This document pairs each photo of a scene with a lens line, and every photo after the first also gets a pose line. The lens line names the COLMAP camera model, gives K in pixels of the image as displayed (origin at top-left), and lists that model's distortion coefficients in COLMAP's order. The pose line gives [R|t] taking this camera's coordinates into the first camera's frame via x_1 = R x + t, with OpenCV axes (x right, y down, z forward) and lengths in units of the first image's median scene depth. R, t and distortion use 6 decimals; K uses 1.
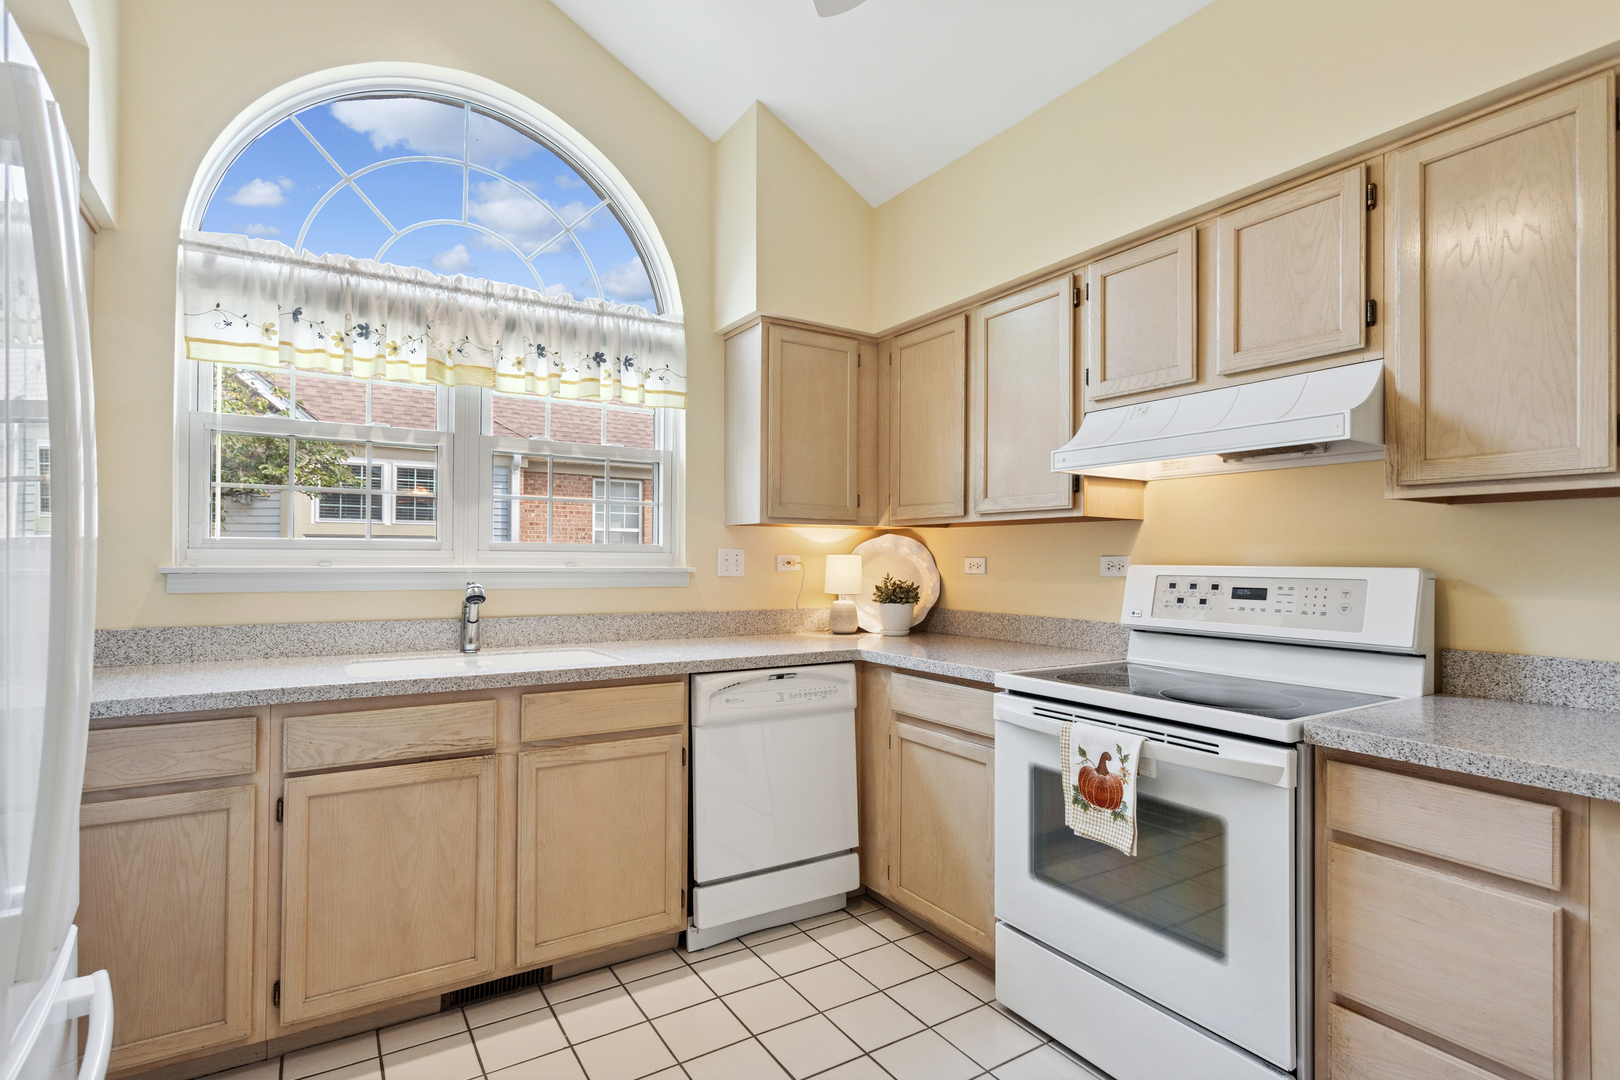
lens RADIAL K [[784.3, 0, 812.3], [0, 784.3, 546.9], [0, 0, 1]] dist [0.003471, -0.001308]
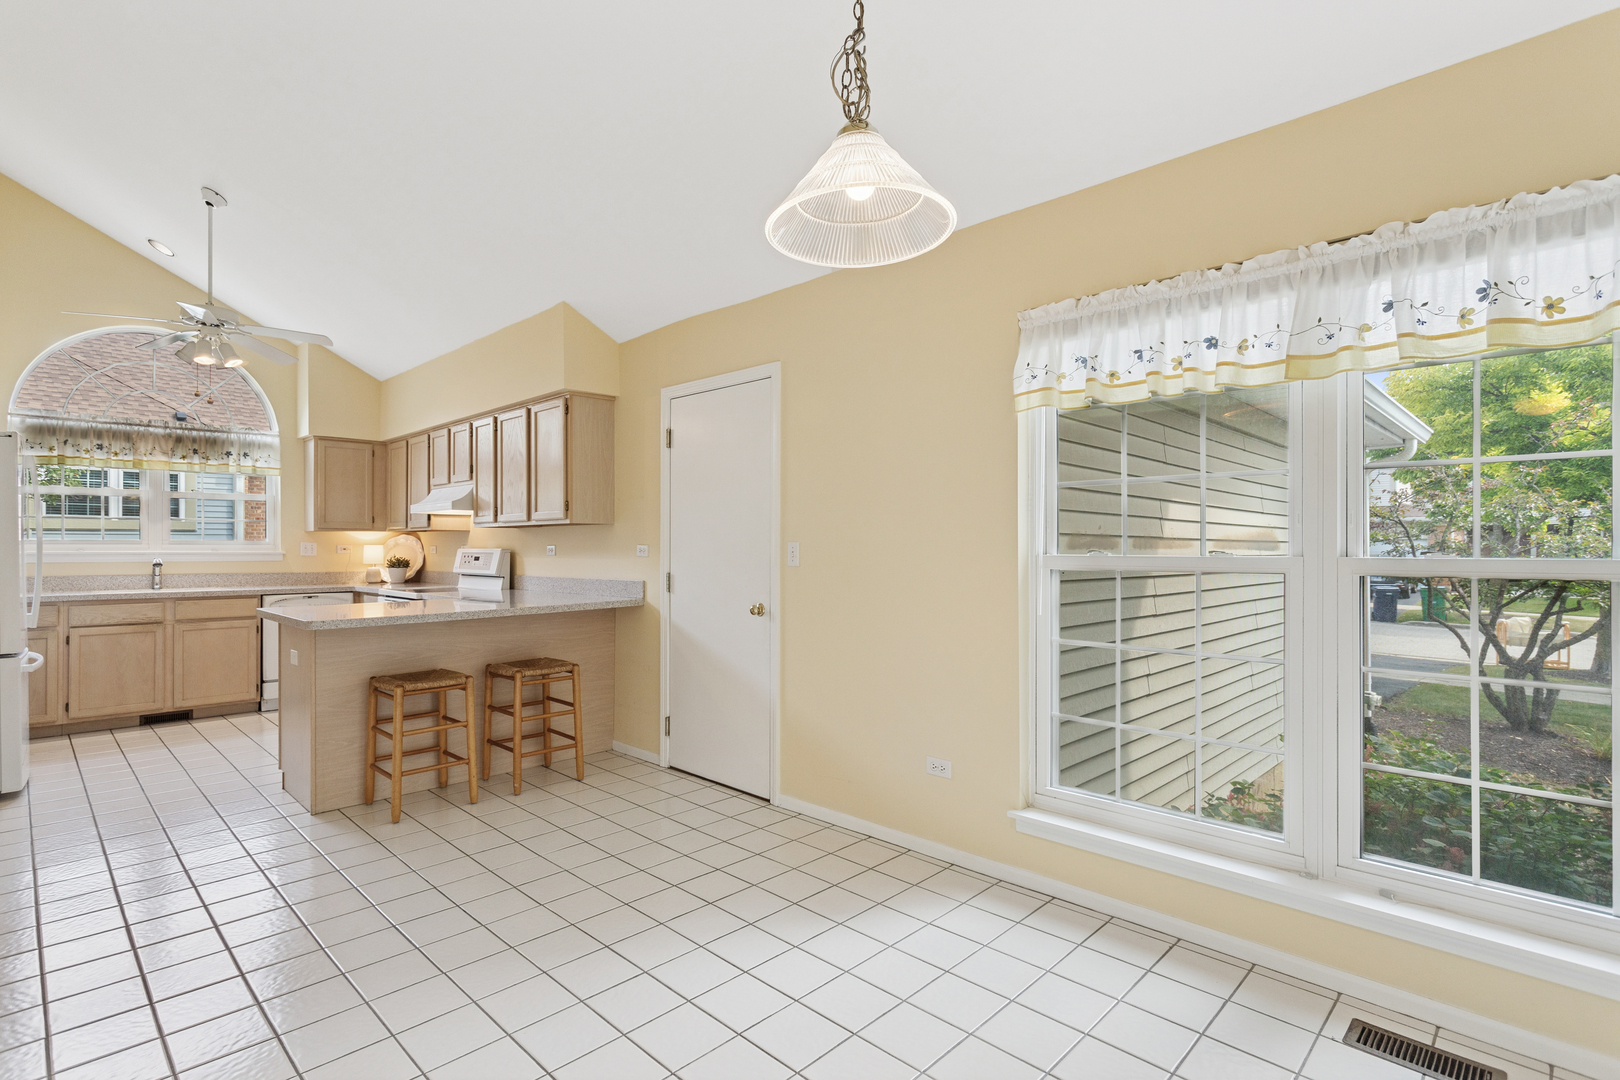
lens RADIAL K [[784.3, 0, 805.7], [0, 784.3, 544.5], [0, 0, 1]] dist [0.003471, -0.001308]
pose [[0.974768, -0.004252, 0.223179, 0.867647], [0.001835, 0.999937, 0.011038, -0.015998], [-0.223212, -0.010350, 0.974715, -1.595106]]
